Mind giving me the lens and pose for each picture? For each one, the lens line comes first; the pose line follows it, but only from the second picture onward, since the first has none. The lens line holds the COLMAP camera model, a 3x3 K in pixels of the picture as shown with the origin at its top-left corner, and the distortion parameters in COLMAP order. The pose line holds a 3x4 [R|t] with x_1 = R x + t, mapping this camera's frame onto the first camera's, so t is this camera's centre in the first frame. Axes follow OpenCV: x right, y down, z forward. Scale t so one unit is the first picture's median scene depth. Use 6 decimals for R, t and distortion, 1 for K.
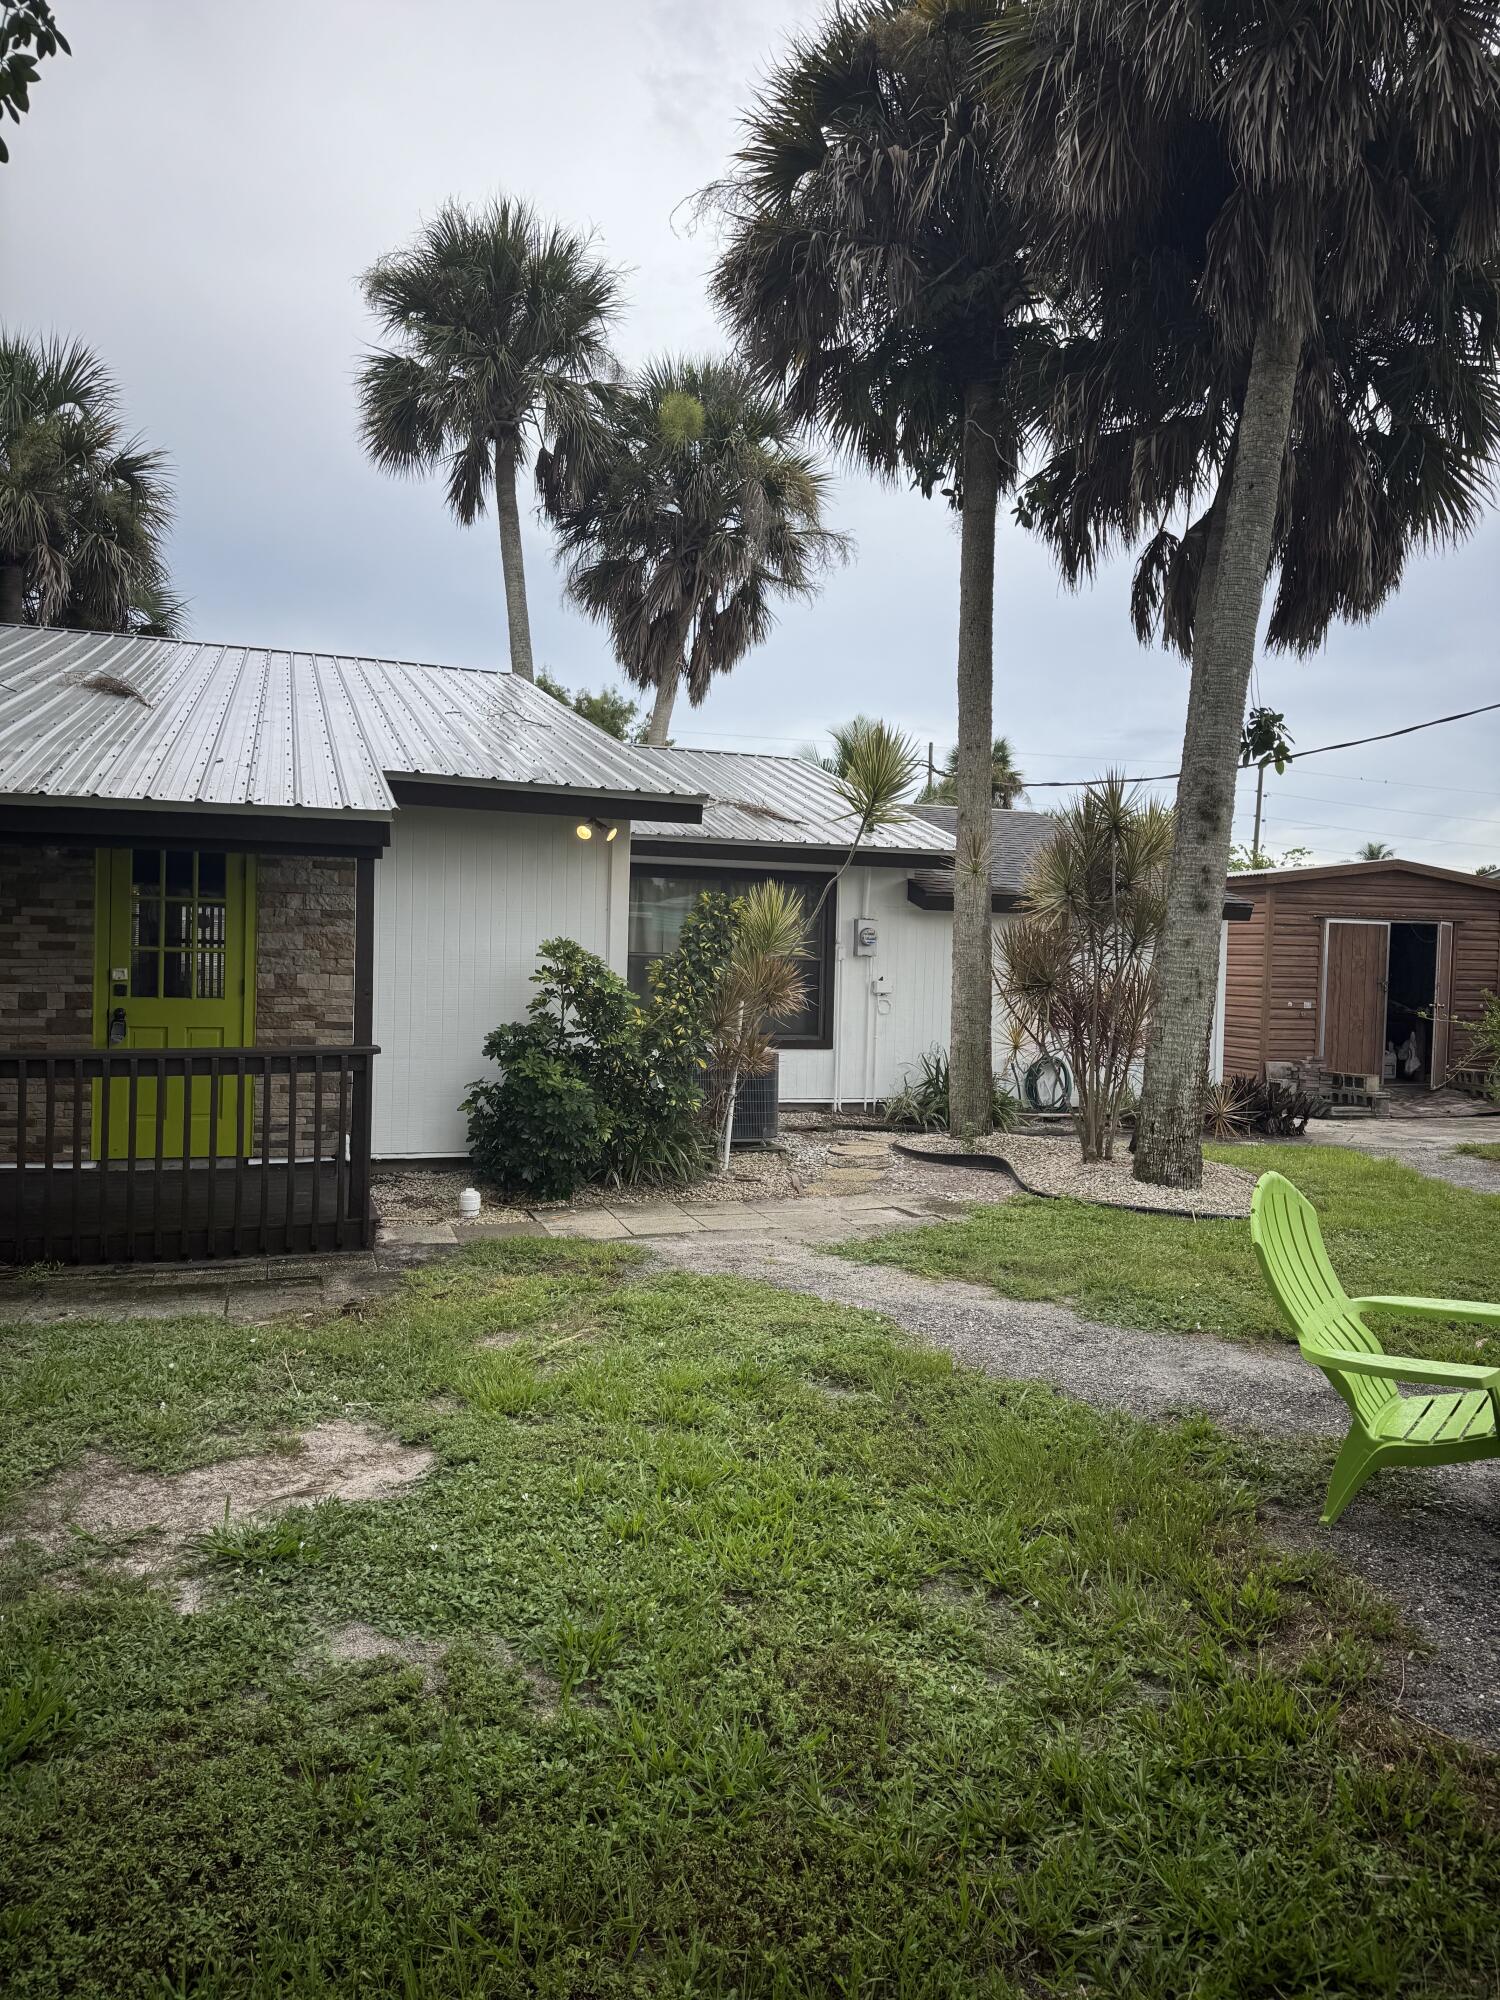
lens RADIAL K [[1395.2, 0, 757.9], [0, 1395.2, 990.7], [0, 0, 1]] dist [0.189395, -0.370927]
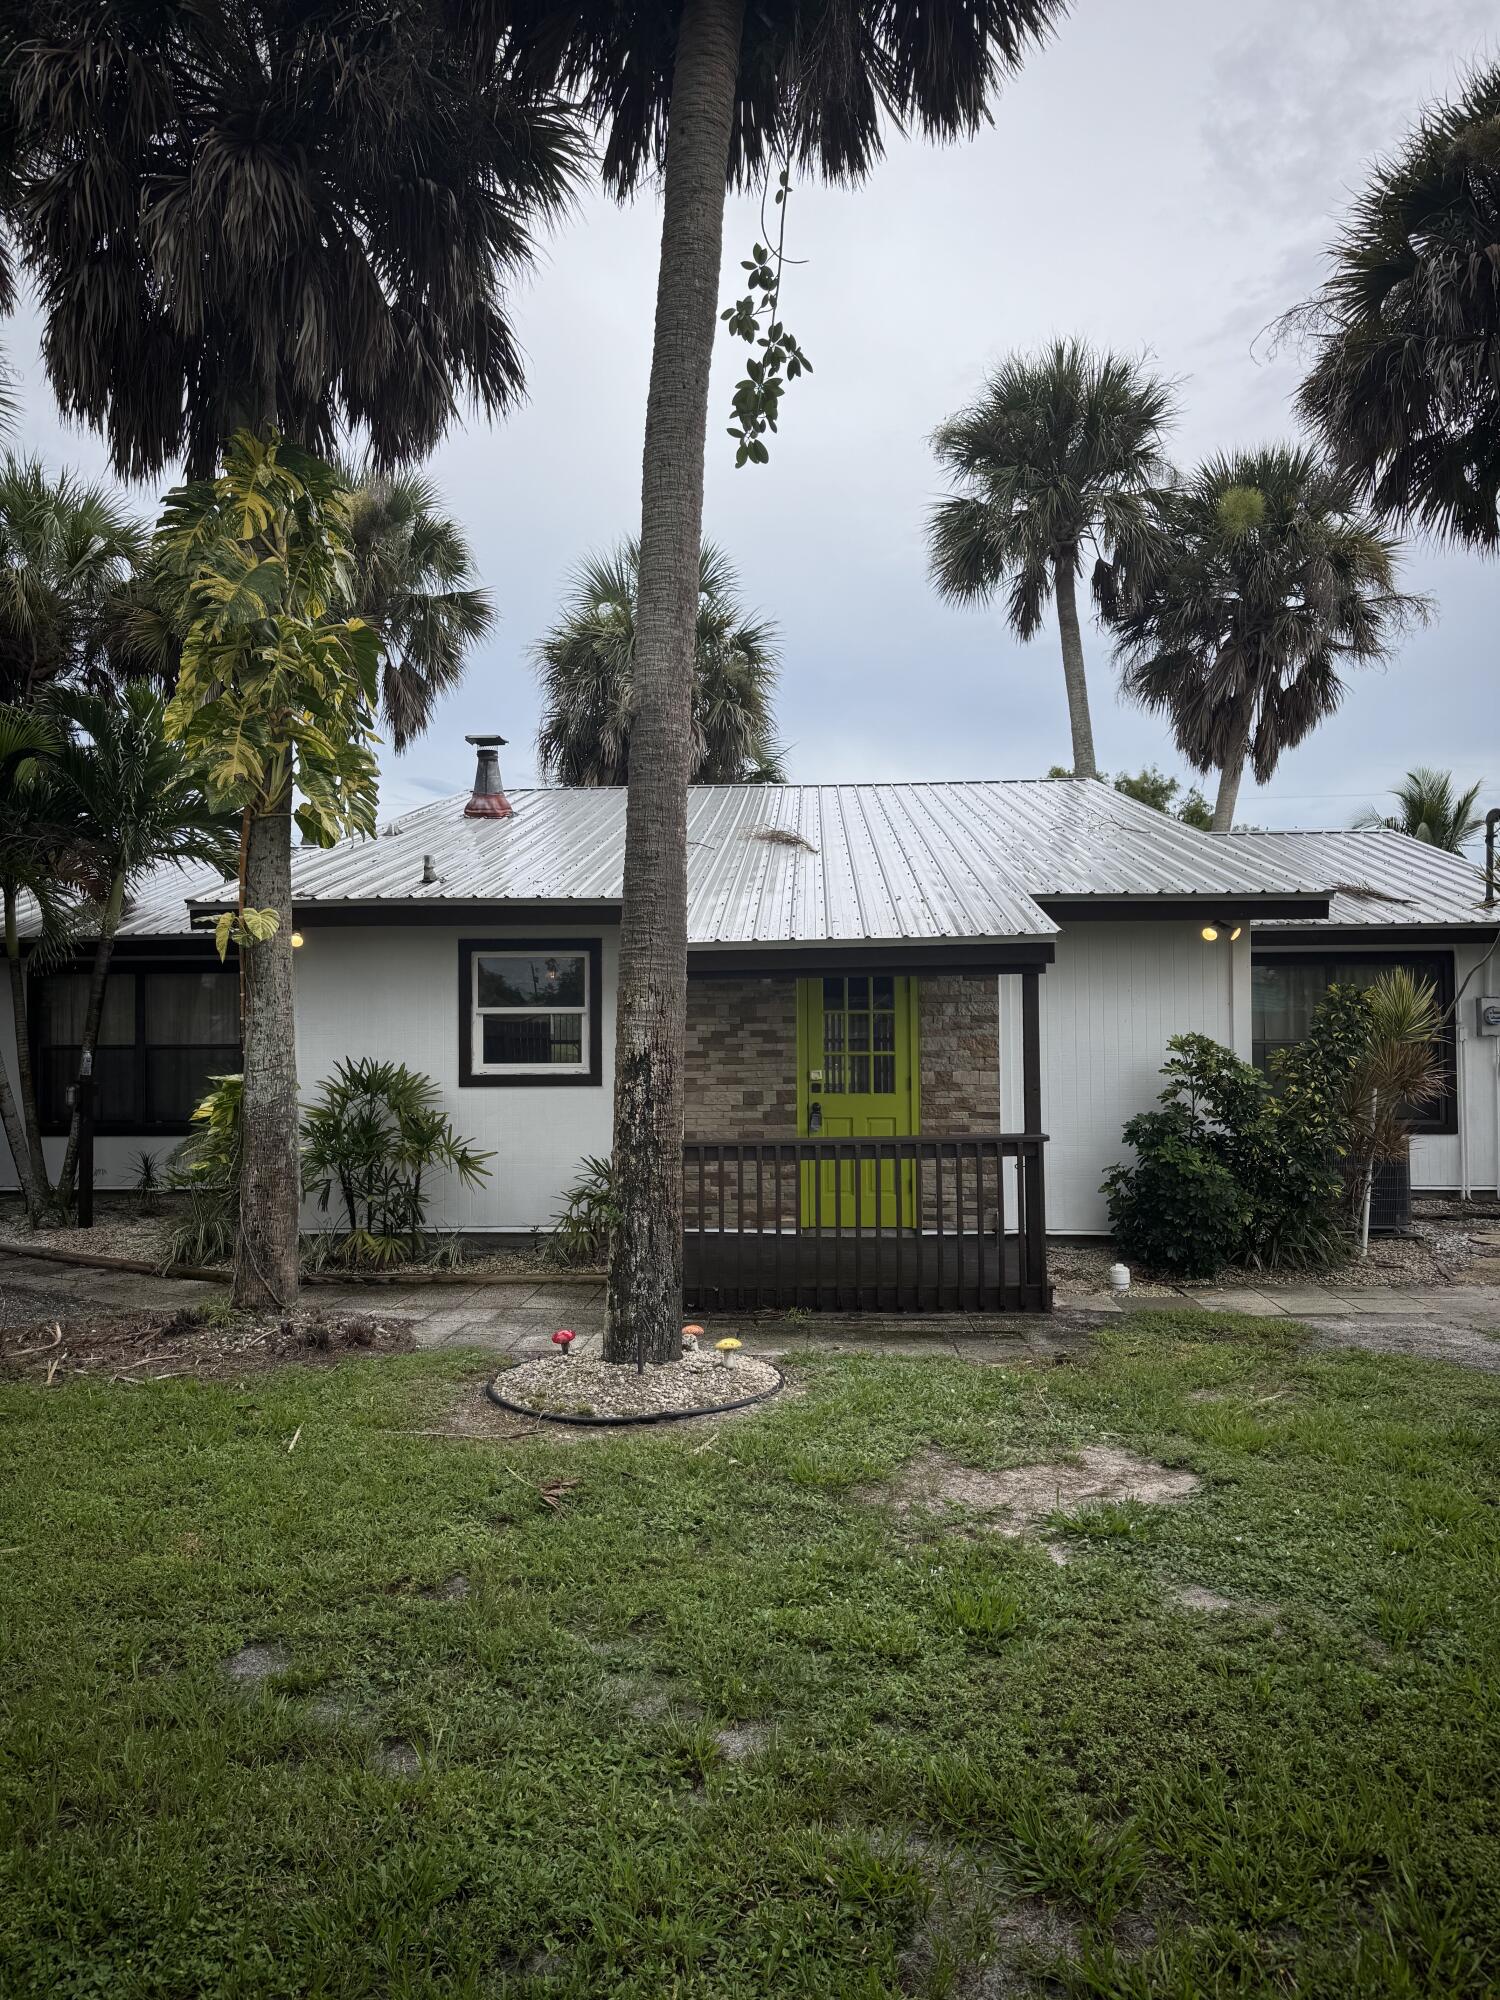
lens RADIAL K [[1402.4, 0, 740.5], [0, 1402.4, 1003.5], [0, 0, 1]] dist [0.074082, -0.116894]
pose [[0.928341, -0.039485, -0.369626, -0.058668], [0.021388, 0.998369, -0.052932, -0.009915], [0.371113, 0.041233, 0.927672, -0.132446]]
